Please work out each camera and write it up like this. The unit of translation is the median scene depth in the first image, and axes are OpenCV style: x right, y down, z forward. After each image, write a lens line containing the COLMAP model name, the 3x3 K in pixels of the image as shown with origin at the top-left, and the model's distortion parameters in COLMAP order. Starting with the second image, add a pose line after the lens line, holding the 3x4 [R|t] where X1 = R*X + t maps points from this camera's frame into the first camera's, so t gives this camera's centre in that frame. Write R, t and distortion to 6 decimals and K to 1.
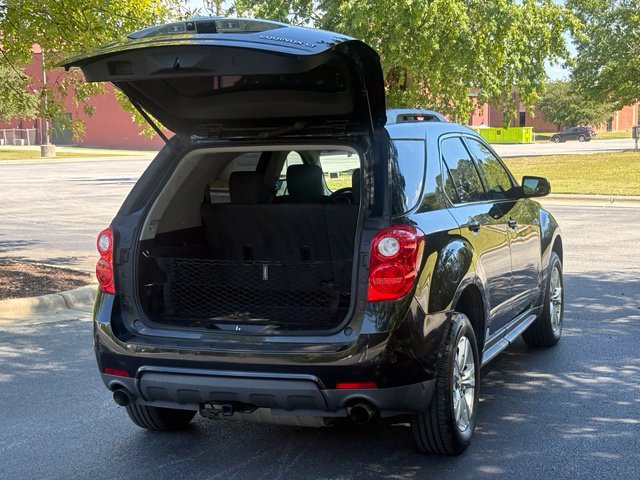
lens RADIAL K [[1125.4, 0, 358.5], [0, 1125.4, 239.9], [0, 0, 1]] dist [0.047953, -0.123082]
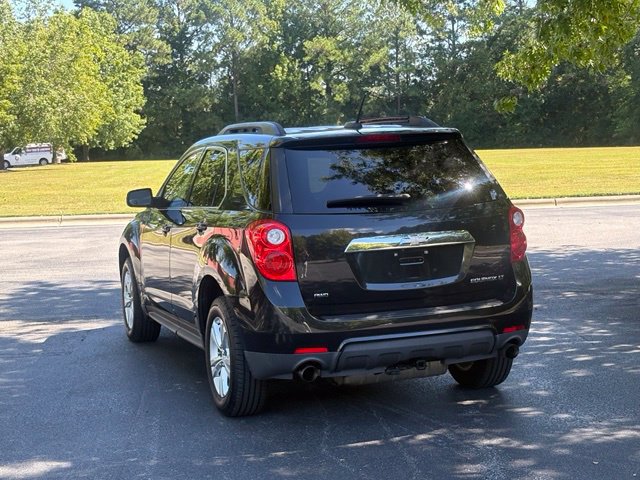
lens RADIAL K [[1150.8, 0, 345.6], [0, 1150.8, 239.2], [0, 0, 1]] dist [0.050694, 0.060431]
pose [[0.771202, -0.064776, 0.633286, -0.811234], [0.083320, 0.996523, 0.000464, 0.009995], [-0.631114, 0.052408, 0.773917, 0.089783]]
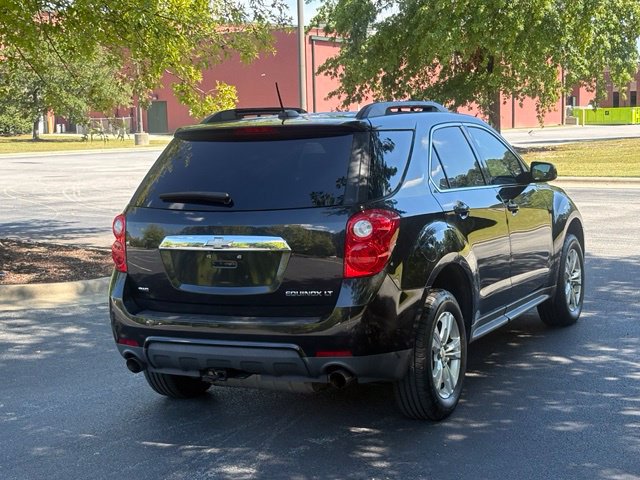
lens RADIAL K [[1150.8, 0, 345.6], [0, 1150.8, 239.2], [0, 0, 1]] dist [0.050694, 0.060431]
pose [[0.995326, -0.004574, -0.096460, 0.100449], [0.005628, 0.999927, 0.010653, 0.003660], [0.096404, -0.011146, 0.995280, -0.106306]]
